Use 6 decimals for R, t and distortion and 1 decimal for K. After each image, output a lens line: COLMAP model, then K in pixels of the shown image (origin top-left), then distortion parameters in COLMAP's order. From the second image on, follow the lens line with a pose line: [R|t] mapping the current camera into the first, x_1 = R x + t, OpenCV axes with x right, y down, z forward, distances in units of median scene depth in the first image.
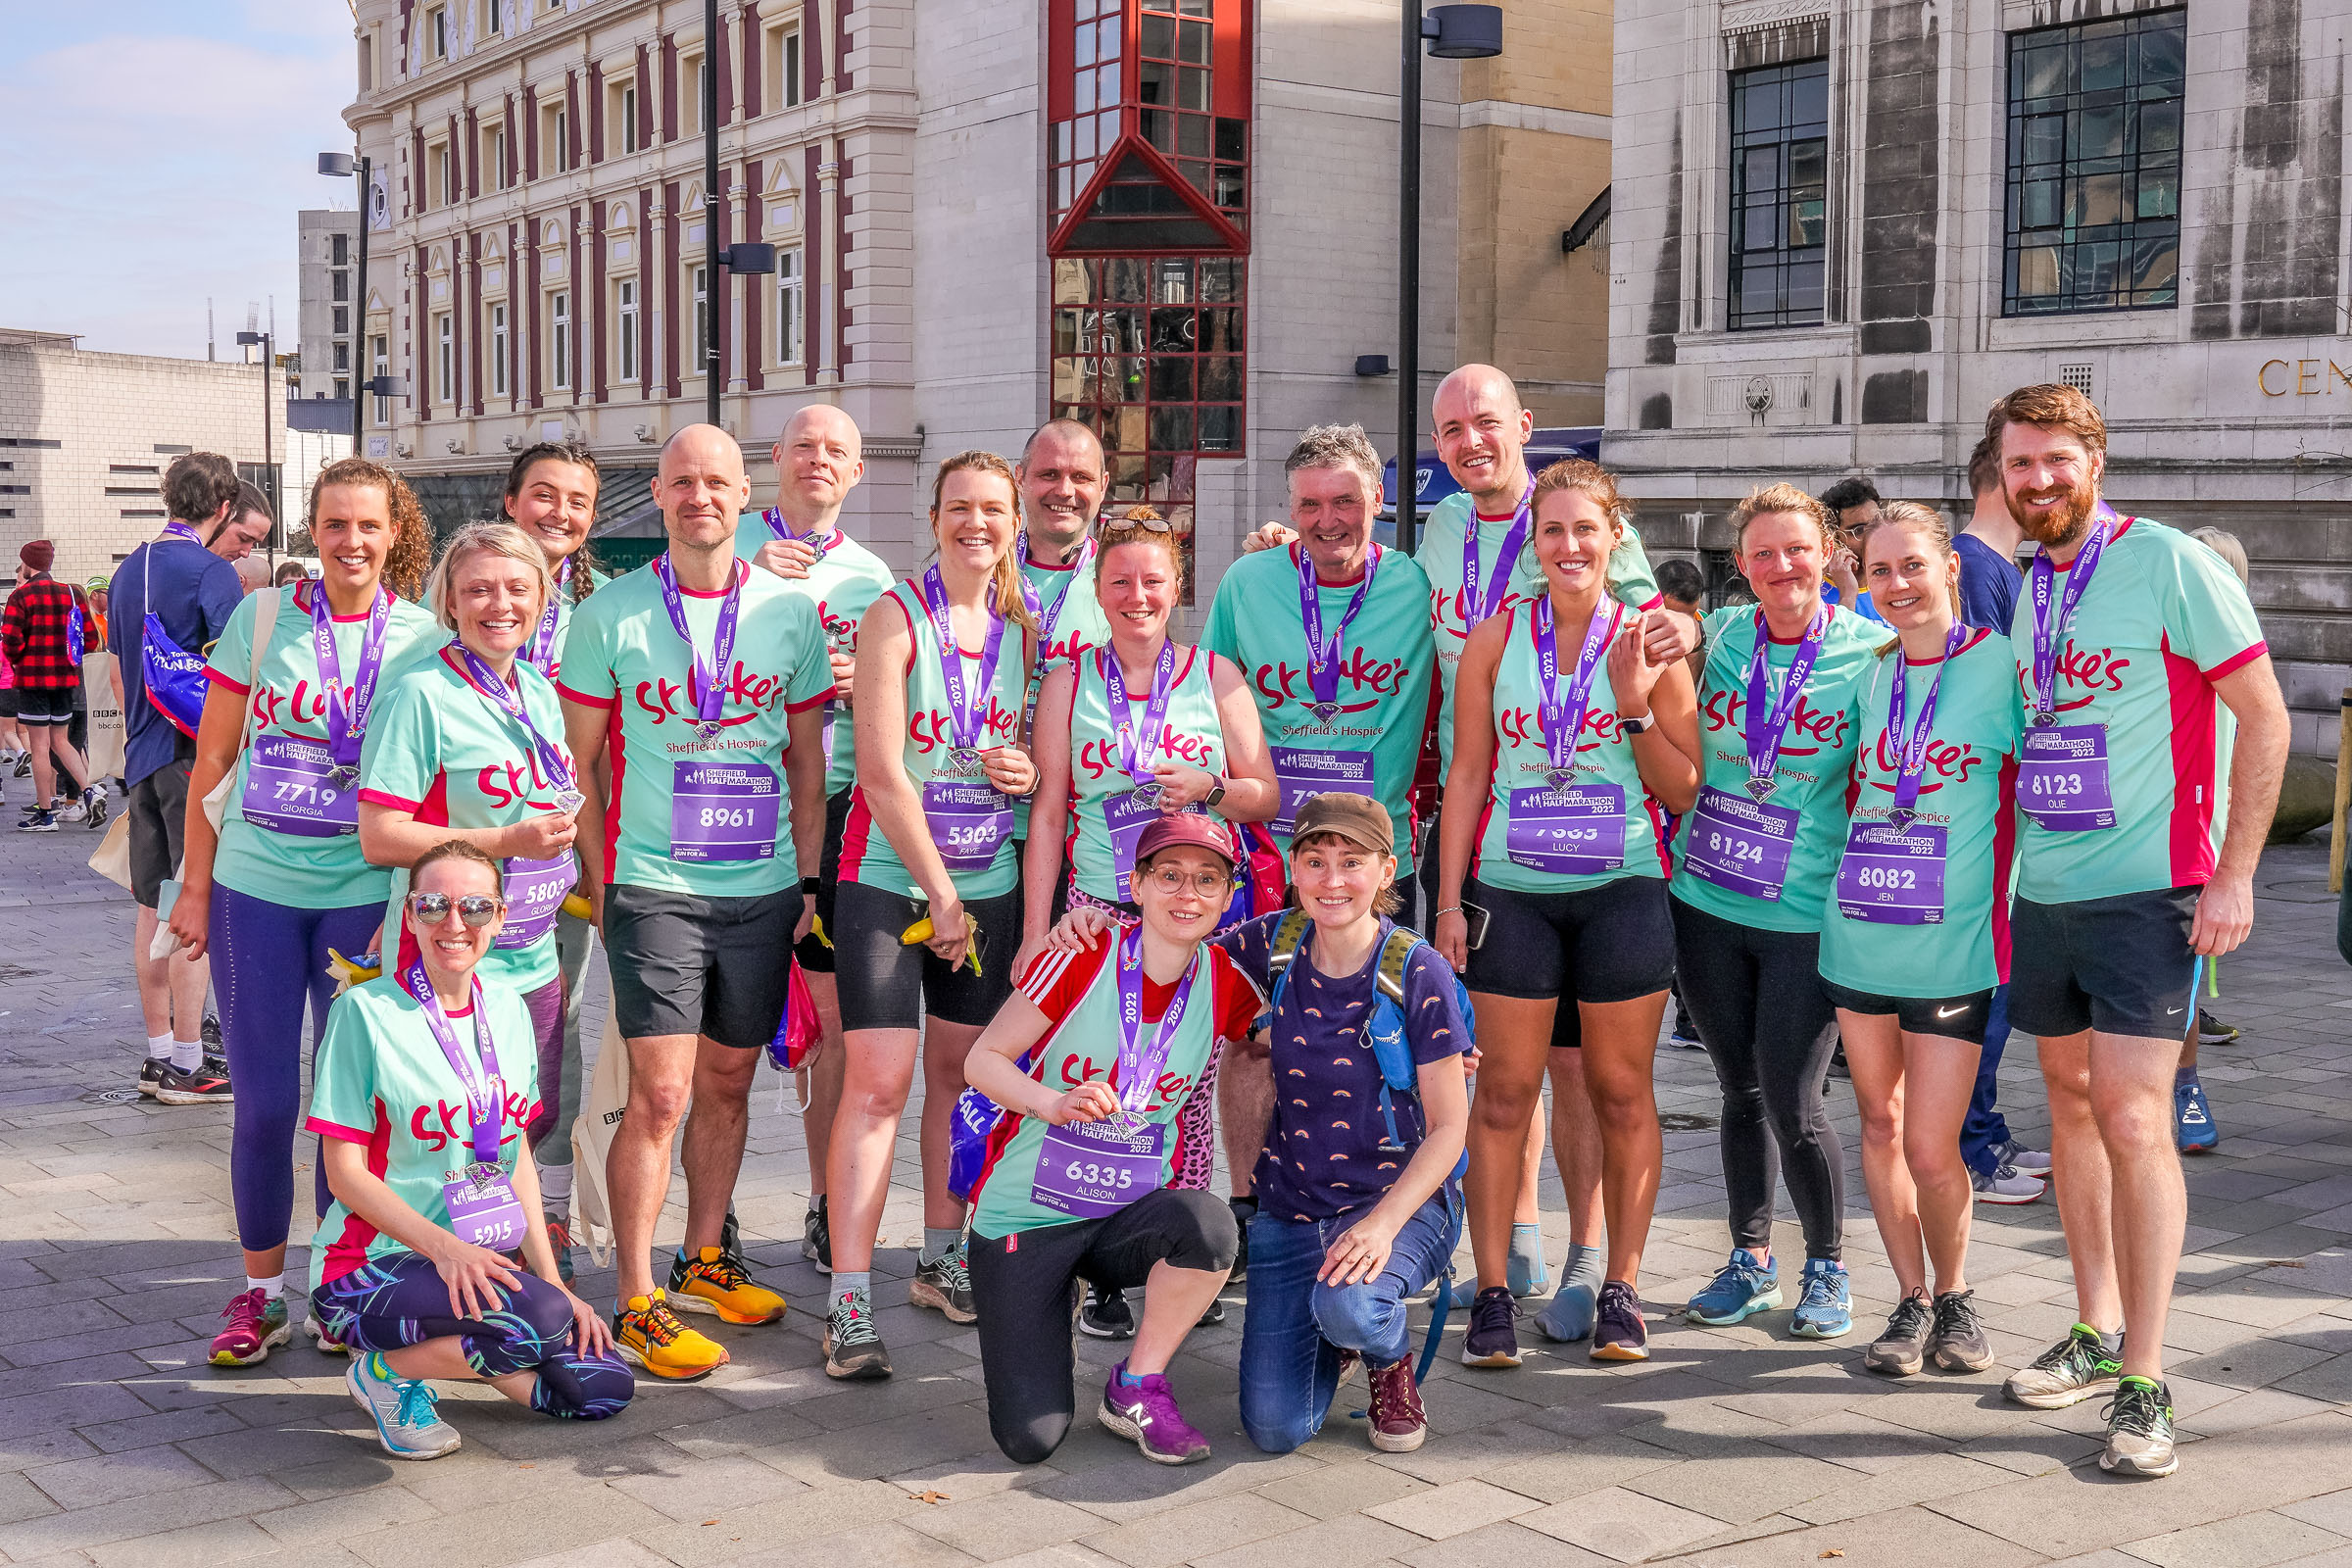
lens RADIAL K [[2677.3, 0, 1184.6], [0, 2677.3, 840.0], [0, 0, 1]] dist [-0.136100, 0.103943]
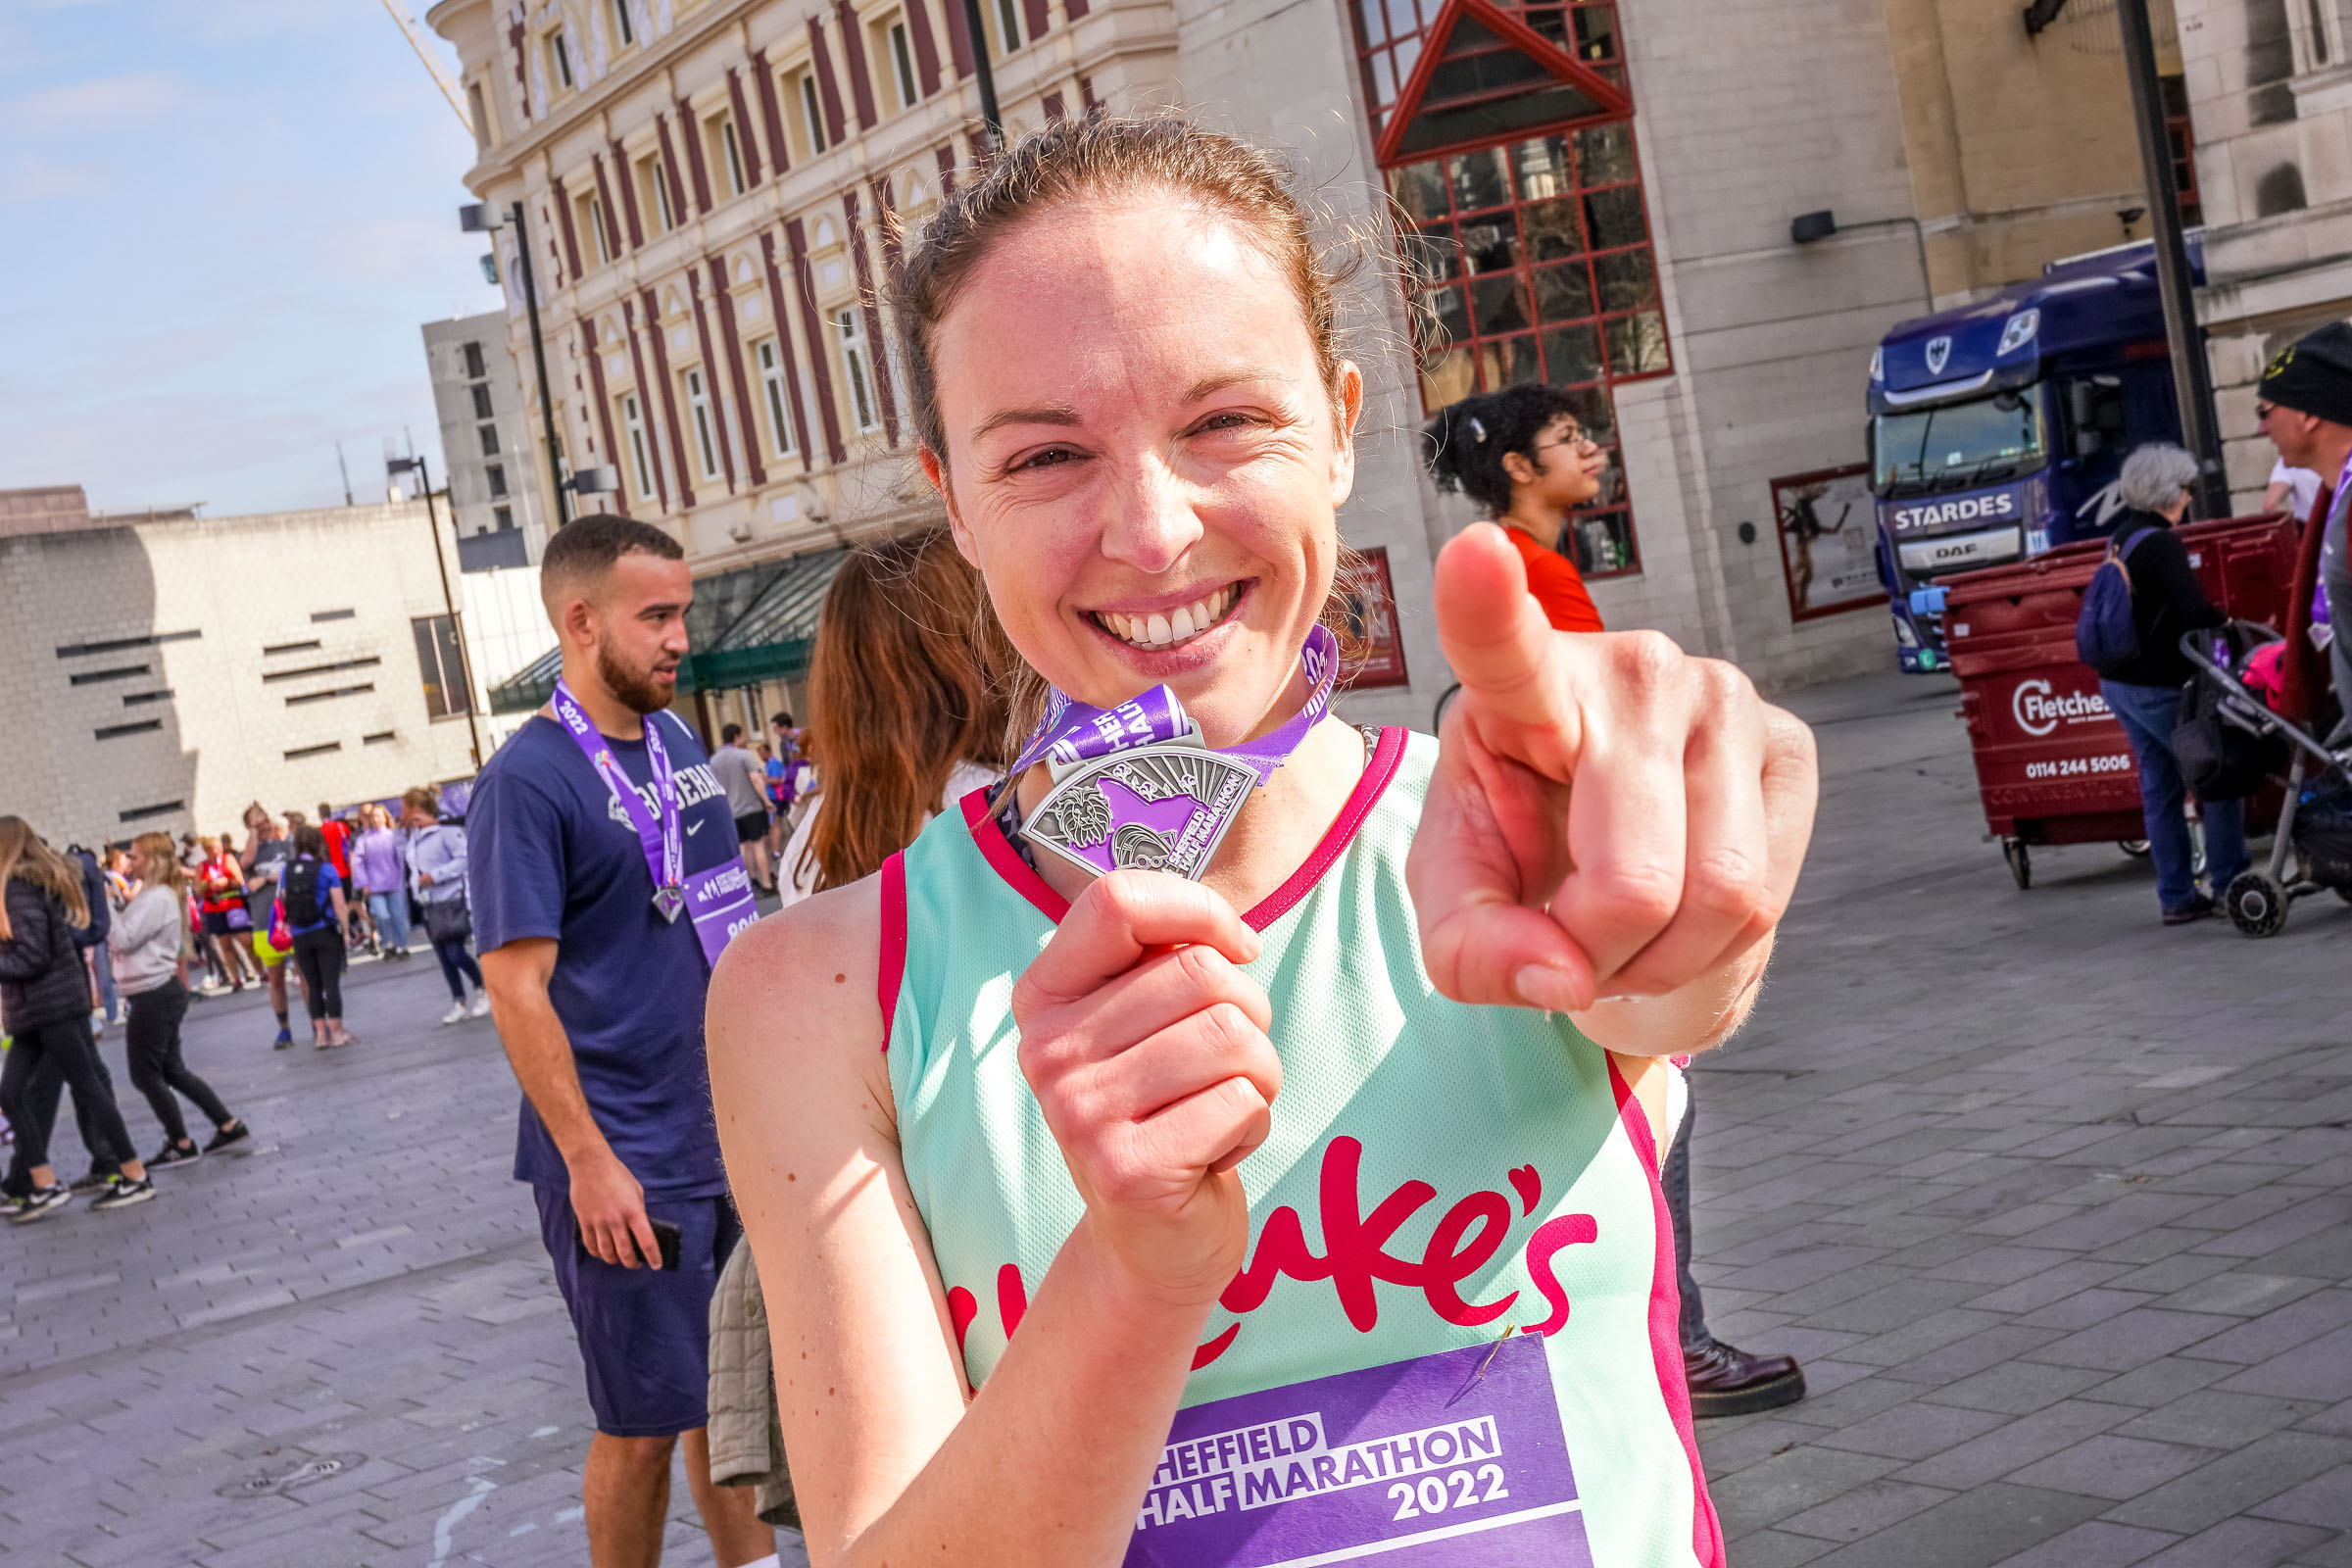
lens RADIAL K [[3136.9, 0, 1182.2], [0, 3136.9, 782.9], [0, 0, 1]] dist [-0.050308, 0.054420]
pose [[0.978450, -0.174658, -0.110140, -0.034949], [0.170532, 0.984282, -0.045900, -0.007888], [0.116425, 0.026129, 0.992856, 0.075148]]
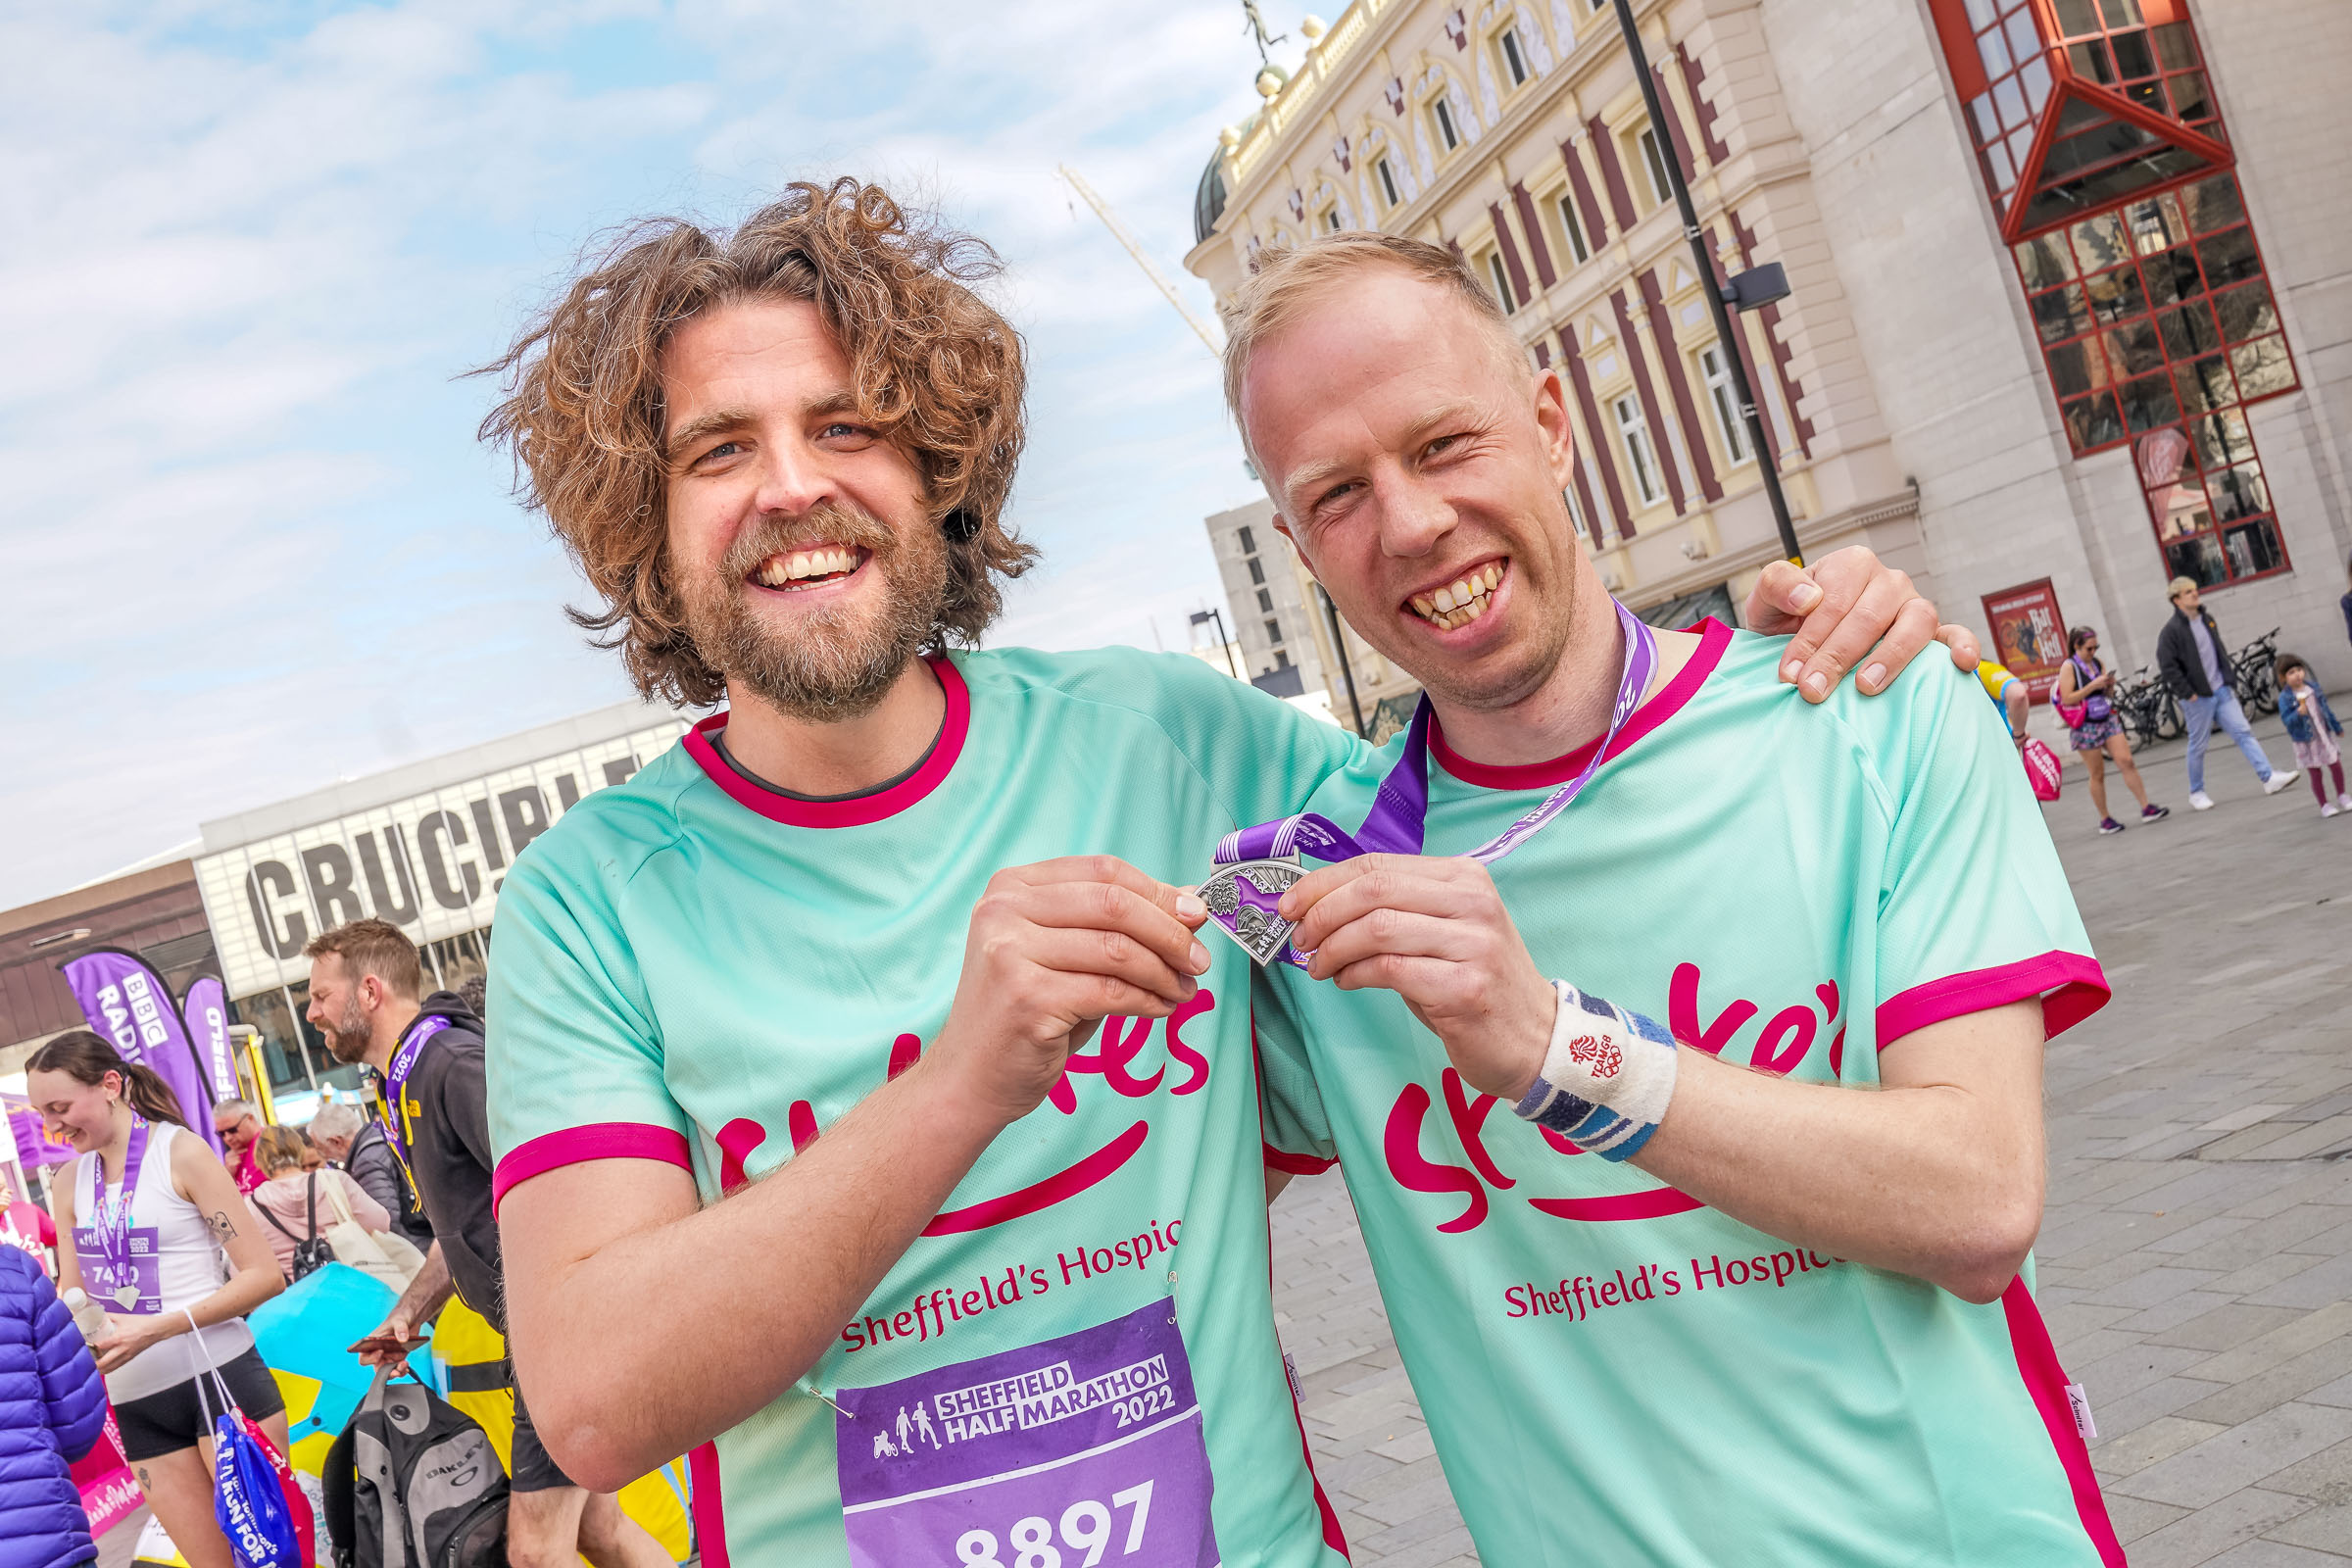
lens RADIAL K [[2484.0, 0, 1191.3], [0, 2484.0, 788.2], [0, 0, 1]] dist [-0.141672, 0.122460]
pose [[0.896049, -0.277290, -0.346706, -0.058522], [0.249912, 0.960512, -0.122316, -0.012758], [0.366933, 0.022955, 0.929964, 0.136492]]
